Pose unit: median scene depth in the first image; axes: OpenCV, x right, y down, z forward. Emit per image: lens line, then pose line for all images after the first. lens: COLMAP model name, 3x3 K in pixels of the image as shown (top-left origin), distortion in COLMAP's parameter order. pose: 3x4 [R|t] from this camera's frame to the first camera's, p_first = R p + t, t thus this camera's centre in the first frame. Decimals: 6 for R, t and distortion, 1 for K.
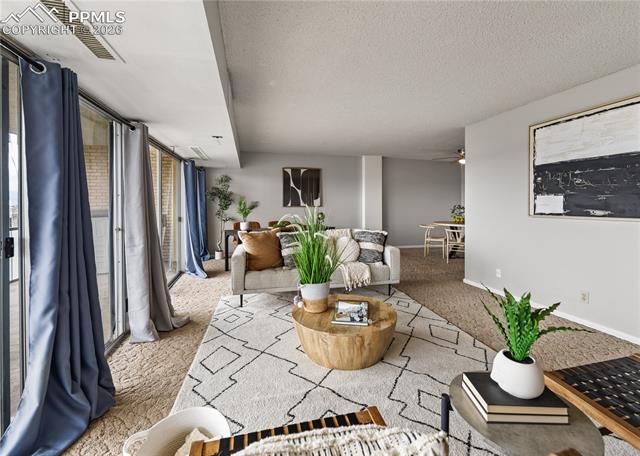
lens RADIAL K [[278.1, 0, 318.8], [0, 278.1, 207.4], [0, 0, 1]] dist [0.000691, -0.001544]
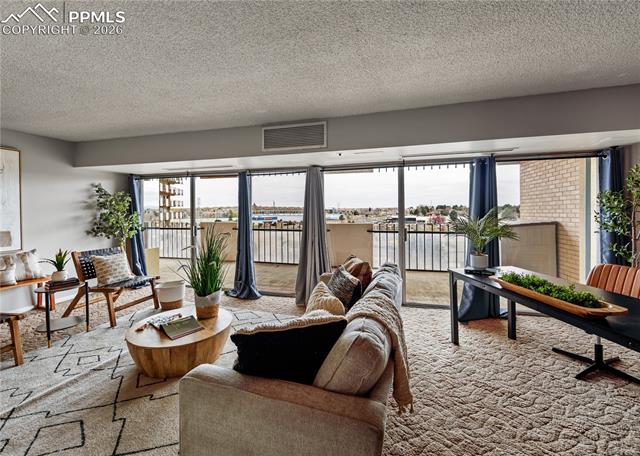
lens RADIAL K [[278.1, 0, 316.6], [0, 278.1, 210.6], [0, 0, 1]] dist [0.000691, -0.001544]
pose [[-0.505323, 0.011965, -0.862847, 0.355732], [-0.000357, 0.999901, 0.014075, -0.041005], [0.862930, 0.007421, -0.505269, 0.933829]]
